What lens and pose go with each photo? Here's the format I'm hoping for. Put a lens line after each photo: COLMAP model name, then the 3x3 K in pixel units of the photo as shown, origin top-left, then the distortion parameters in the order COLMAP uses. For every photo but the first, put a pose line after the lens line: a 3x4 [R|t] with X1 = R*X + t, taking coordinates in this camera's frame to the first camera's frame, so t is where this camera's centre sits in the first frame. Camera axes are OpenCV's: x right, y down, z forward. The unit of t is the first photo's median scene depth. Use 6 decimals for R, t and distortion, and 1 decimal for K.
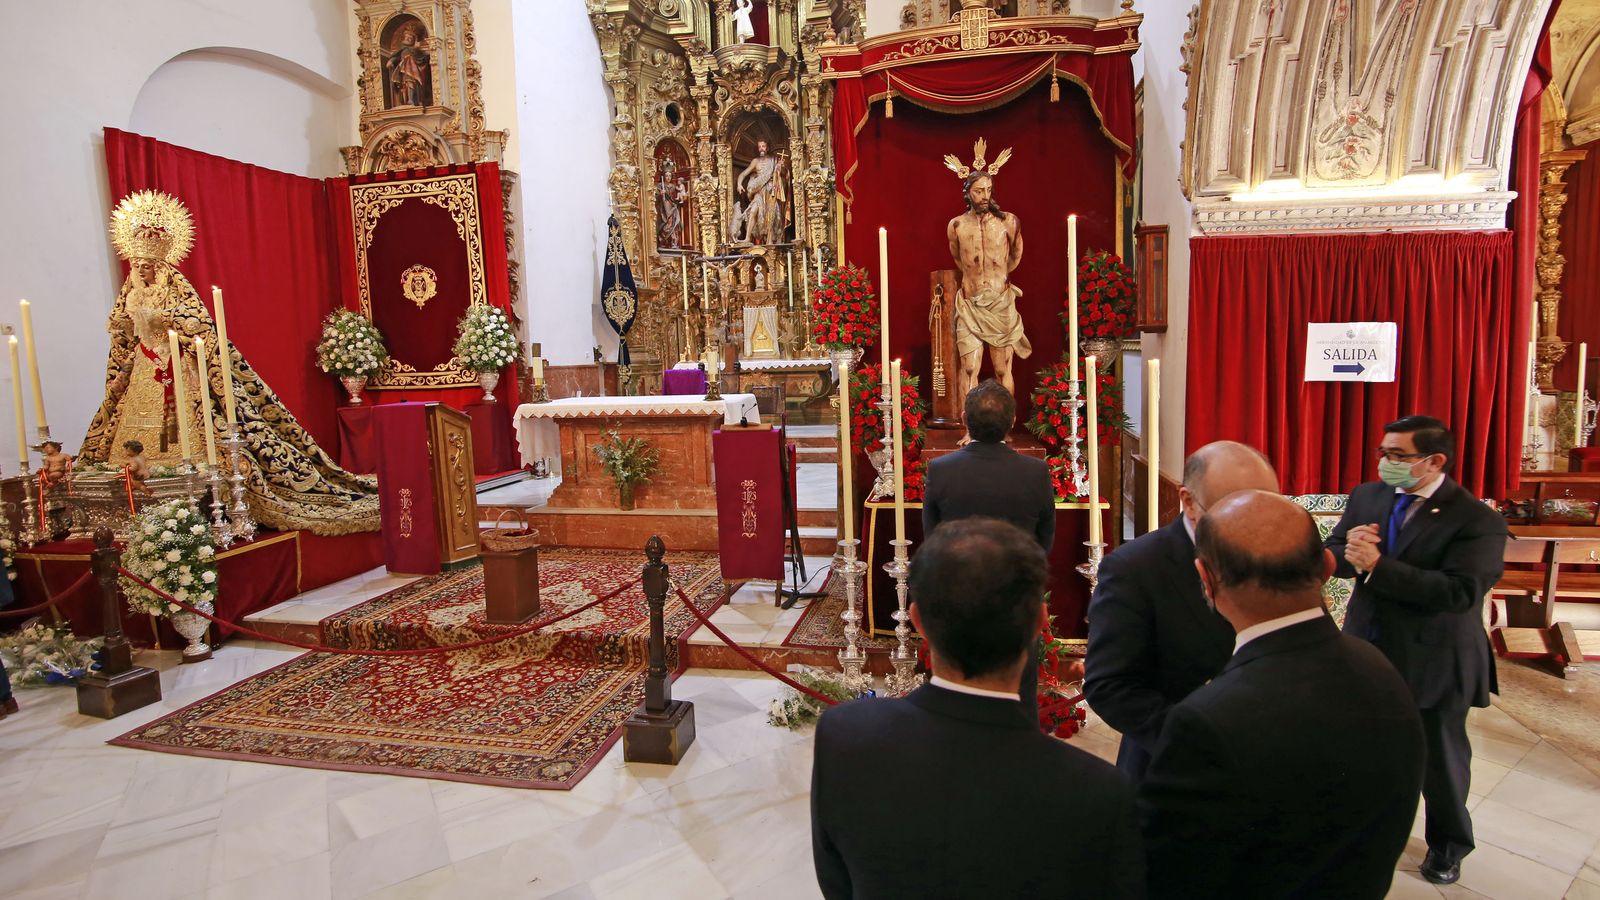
lens RADIAL K [[786.2, 0, 800.0], [0, 786.2, 450.0], [0, 0, 1]] dist [-0.004336, -0.000689]
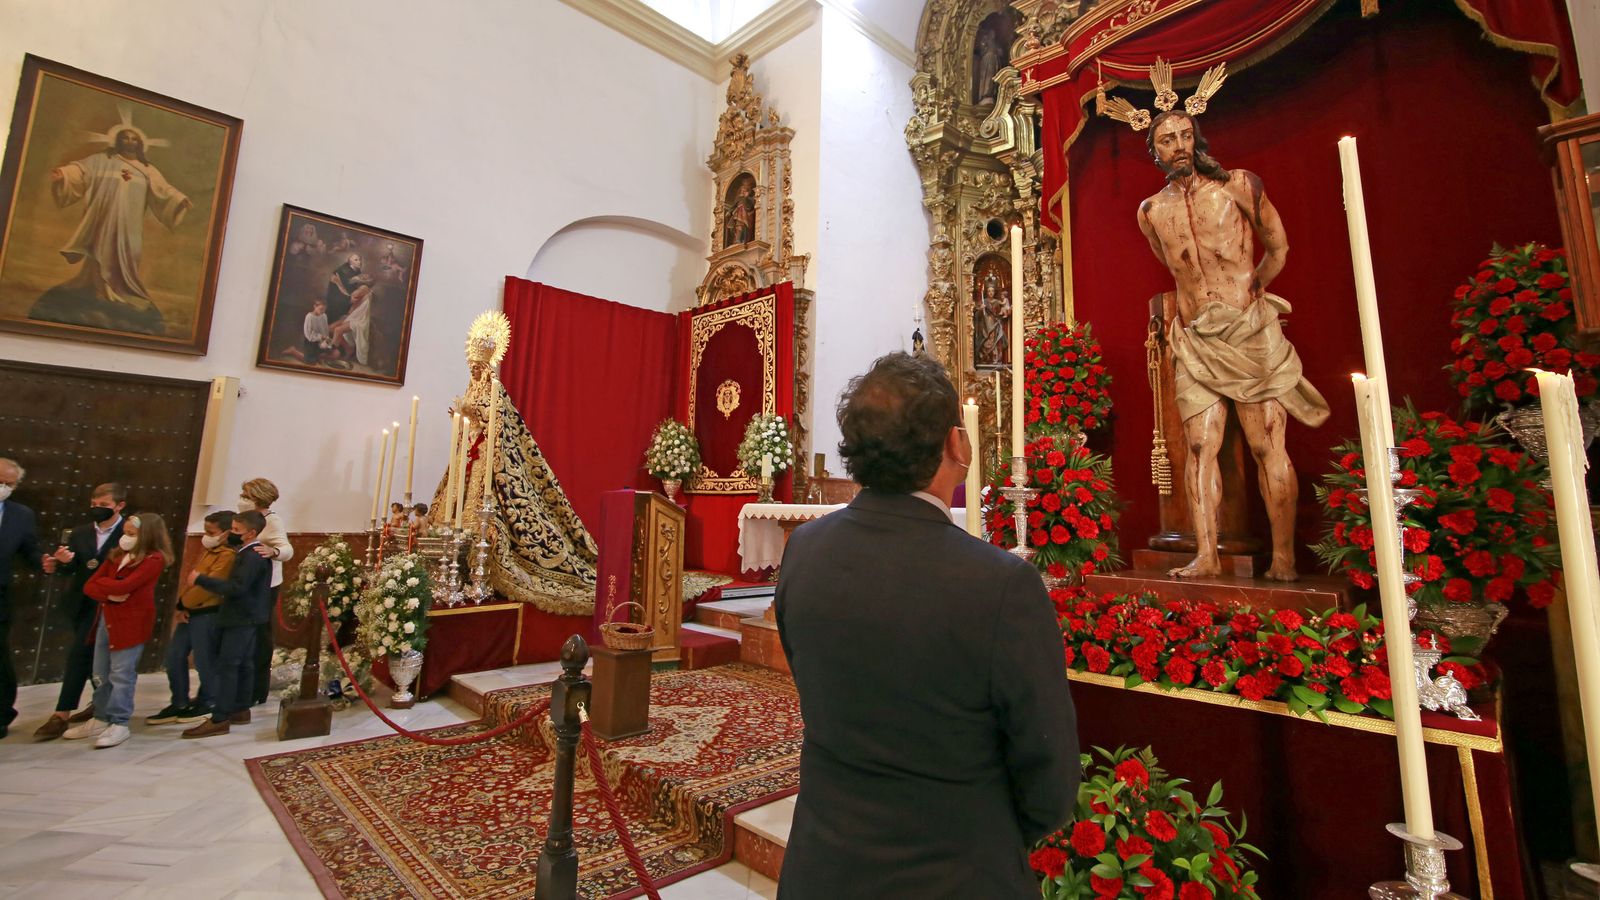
lens RADIAL K [[737.1, 0, 797.4], [0, 737.1, 403.6], [0, 0, 1]] dist [-0.014477, 0.000043]
pose [[0.831070, -0.024734, -0.555618, 0.166599], [-0.121257, 0.966920, -0.224415, 0.015160], [0.542789, 0.253877, 0.800579, 0.247301]]
